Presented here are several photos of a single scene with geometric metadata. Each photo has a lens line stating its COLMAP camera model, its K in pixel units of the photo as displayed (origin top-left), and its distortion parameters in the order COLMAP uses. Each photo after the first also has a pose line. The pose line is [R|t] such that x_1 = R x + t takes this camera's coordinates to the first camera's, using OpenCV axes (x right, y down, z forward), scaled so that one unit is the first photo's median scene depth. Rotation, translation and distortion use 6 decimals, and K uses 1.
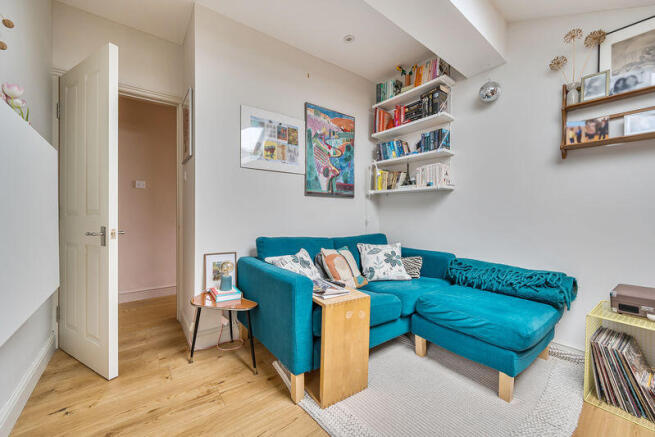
lens RADIAL K [[248.2, 0, 321.4], [0, 248.2, 216.7], [0, 0, 1]] dist [-0.002666, -0.000399]
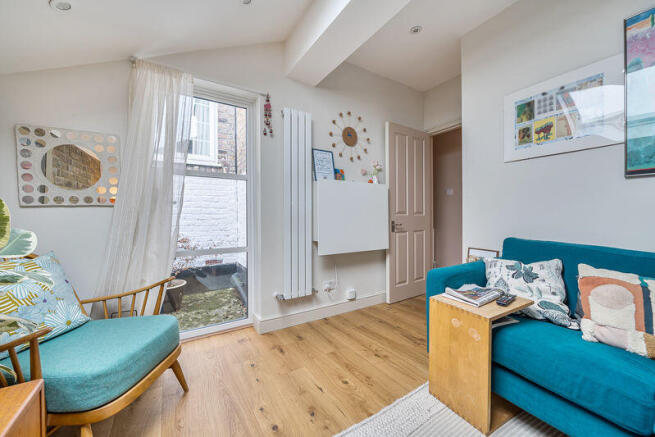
lens RADIAL K [[248.2, 0, 322.3], [0, 248.2, 218.5], [0, 0, 1]] dist [-0.002666, -0.000399]
pose [[-0.082351, 0.007745, -0.996573, 1.006739], [0.005953, 0.999956, 0.007279, 0.005013], [0.996586, -0.005334, -0.082393, 0.565277]]
